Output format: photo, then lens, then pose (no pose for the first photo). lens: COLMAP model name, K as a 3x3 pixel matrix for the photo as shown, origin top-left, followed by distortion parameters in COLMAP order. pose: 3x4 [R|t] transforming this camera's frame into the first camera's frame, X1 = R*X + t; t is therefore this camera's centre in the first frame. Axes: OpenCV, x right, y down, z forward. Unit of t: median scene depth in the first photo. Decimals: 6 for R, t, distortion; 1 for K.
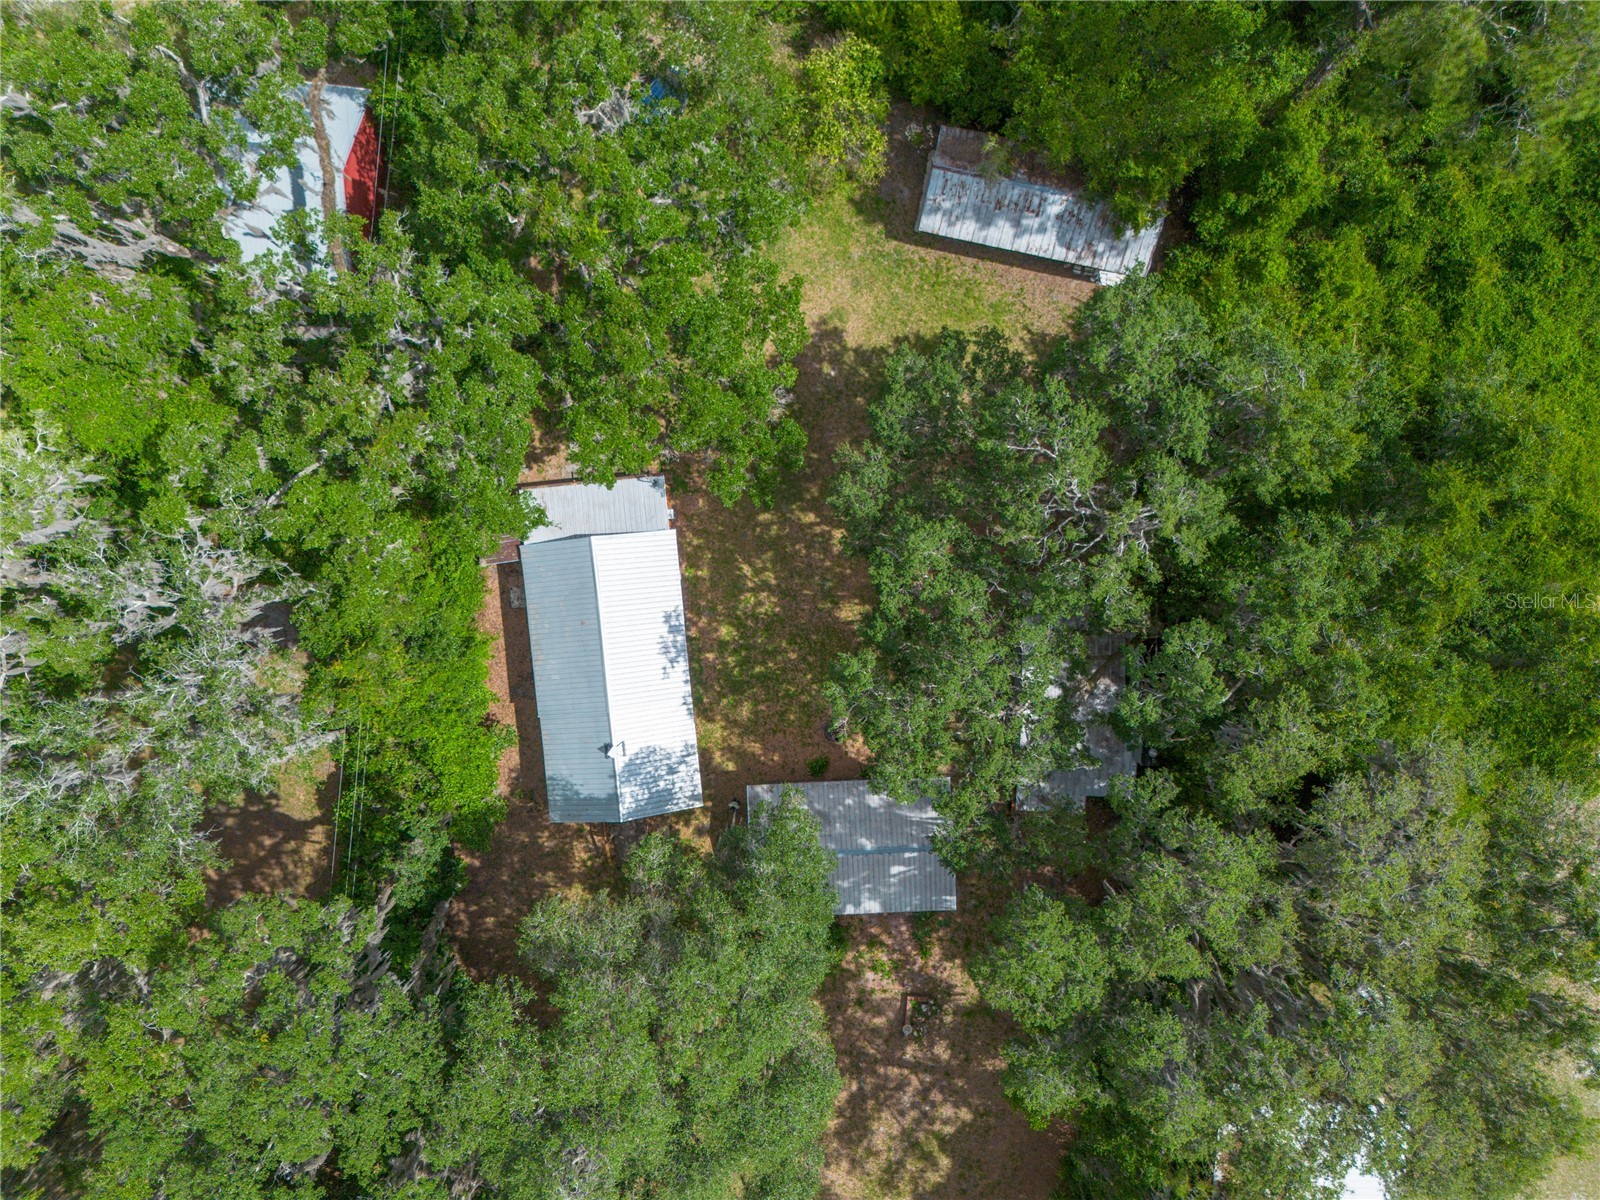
lens RADIAL K [[1129.0, 0, 798.8], [0, 1129.0, 599.4], [0, 0, 1]] dist [0.057709, -0.047873]
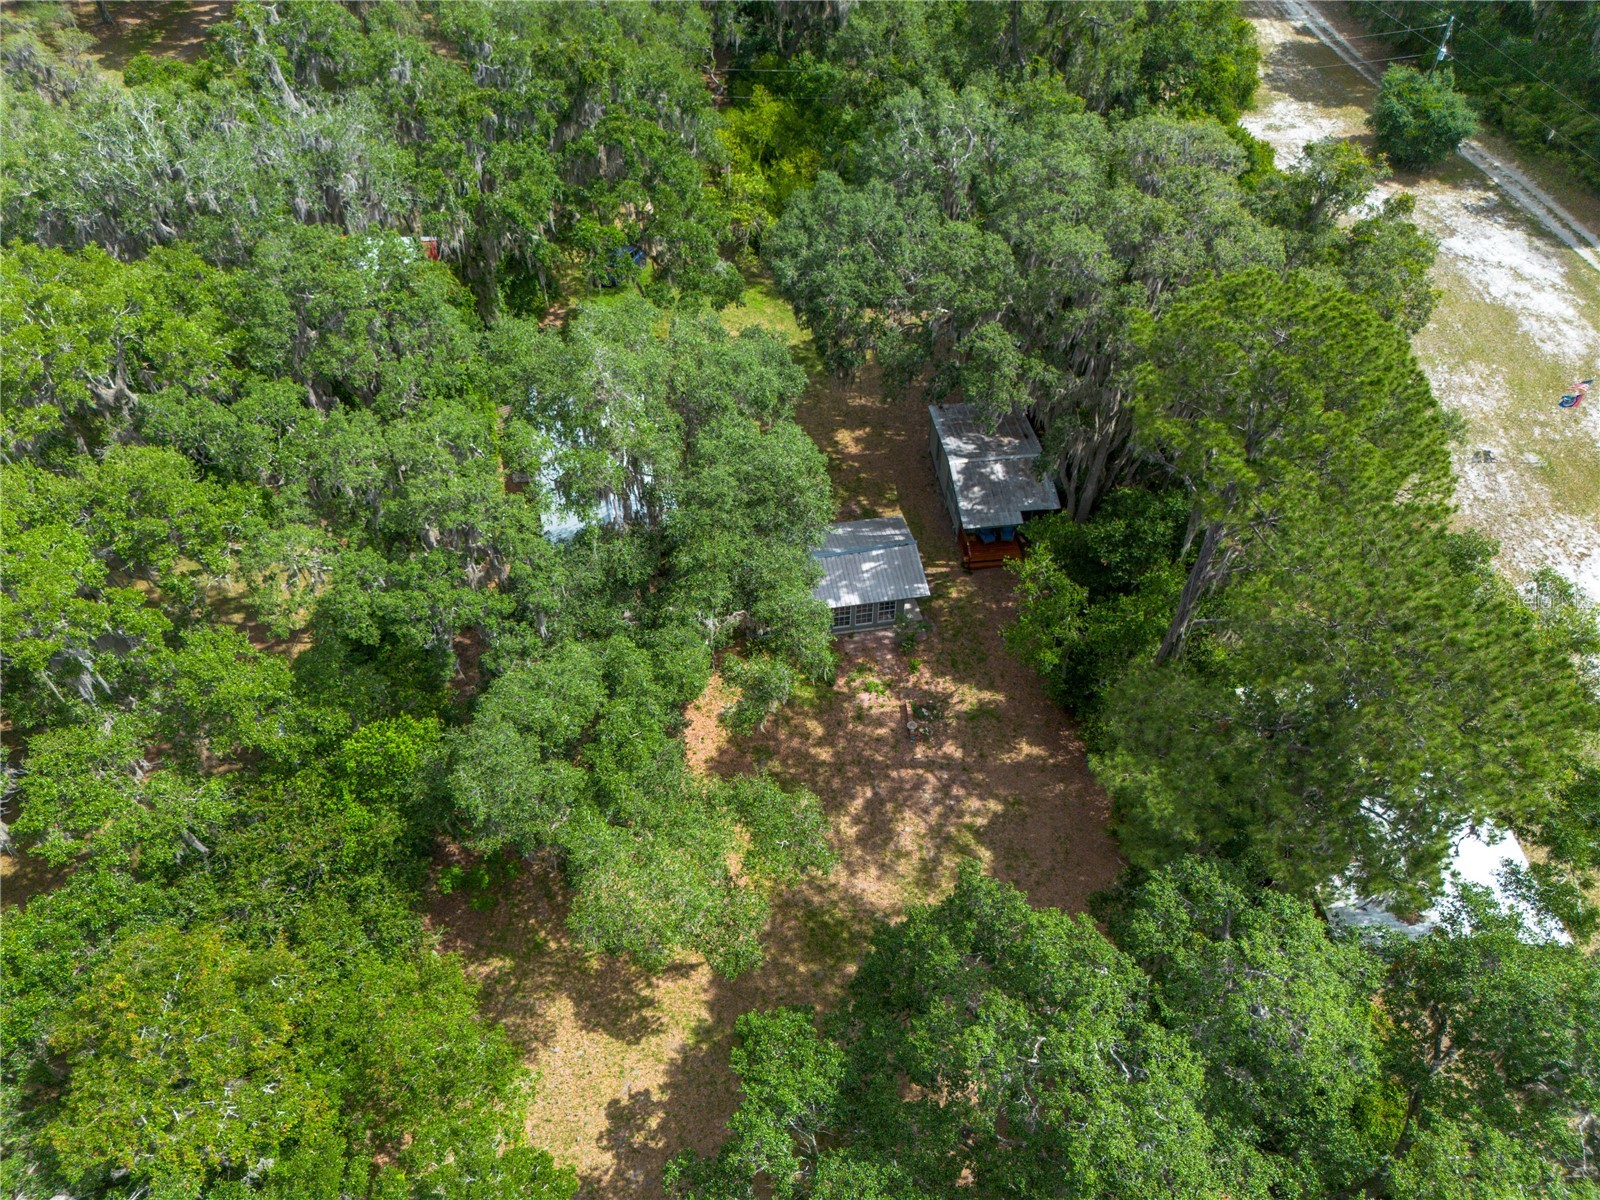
lens RADIAL K [[1129.0, 0, 800.1], [0, 1129.0, 600.0], [0, 0, 1]] dist [0.057709, -0.047873]
pose [[0.991539, -0.084658, 0.098402, -0.081957], [0.129663, 0.681655, -0.720093, 0.970208], [-0.006114, 0.726760, 0.686865, 0.265524]]
